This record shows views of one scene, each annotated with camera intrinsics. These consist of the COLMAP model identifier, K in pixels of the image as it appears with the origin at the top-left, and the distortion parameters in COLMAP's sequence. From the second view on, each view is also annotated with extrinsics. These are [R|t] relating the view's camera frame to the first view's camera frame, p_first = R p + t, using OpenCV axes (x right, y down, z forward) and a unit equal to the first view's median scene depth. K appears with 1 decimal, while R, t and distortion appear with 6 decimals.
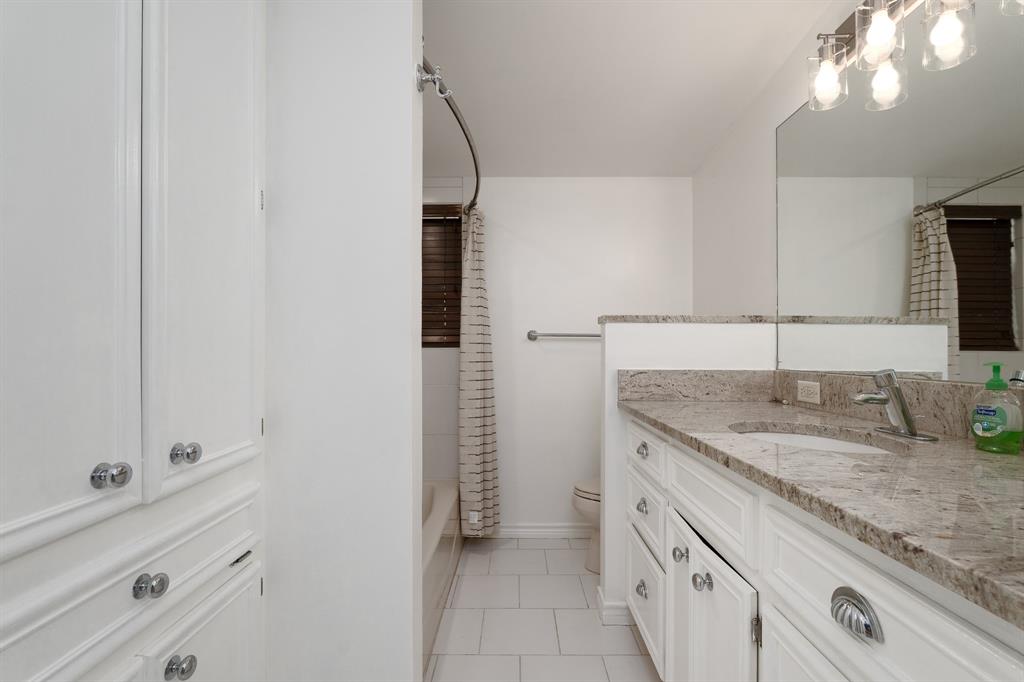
lens RADIAL K [[475.4, 0, 509.8], [0, 475.4, 342.2], [0, 0, 1]] dist [-0.010233, 0.000702]
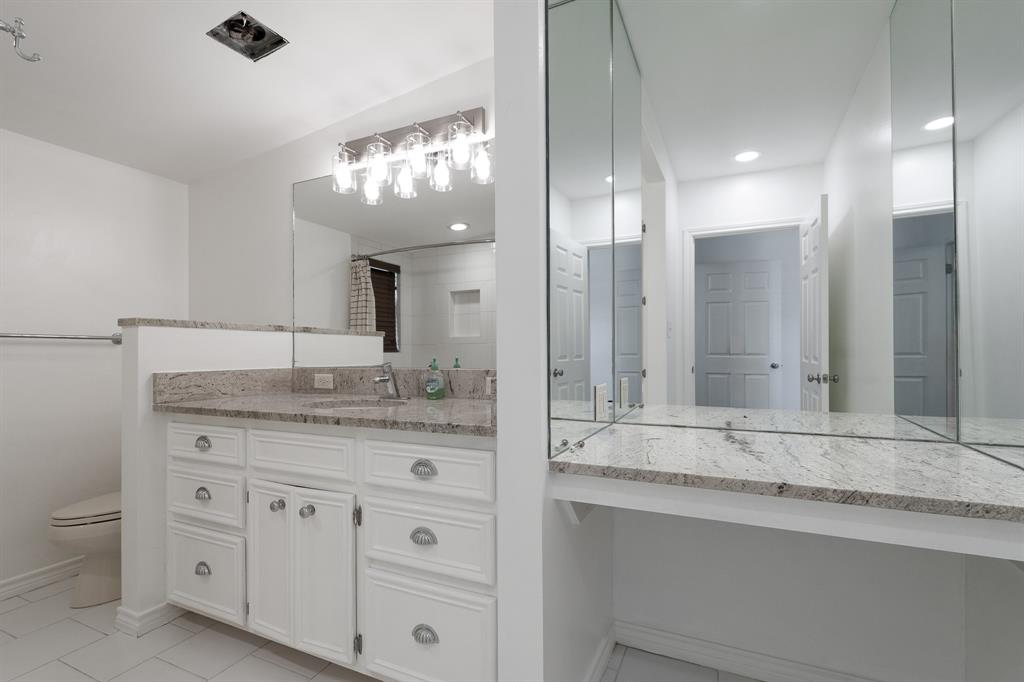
lens RADIAL K [[457.8, 0, 514.1], [0, 457.8, 344.8], [0, 0, 1]] dist [-0.000975, -0.000056]
pose [[0.422021, 0.007895, 0.906552, -0.327794], [-0.005752, 0.999965, -0.006031, -0.000757], [-0.906568, -0.002669, 0.422051, -0.091731]]
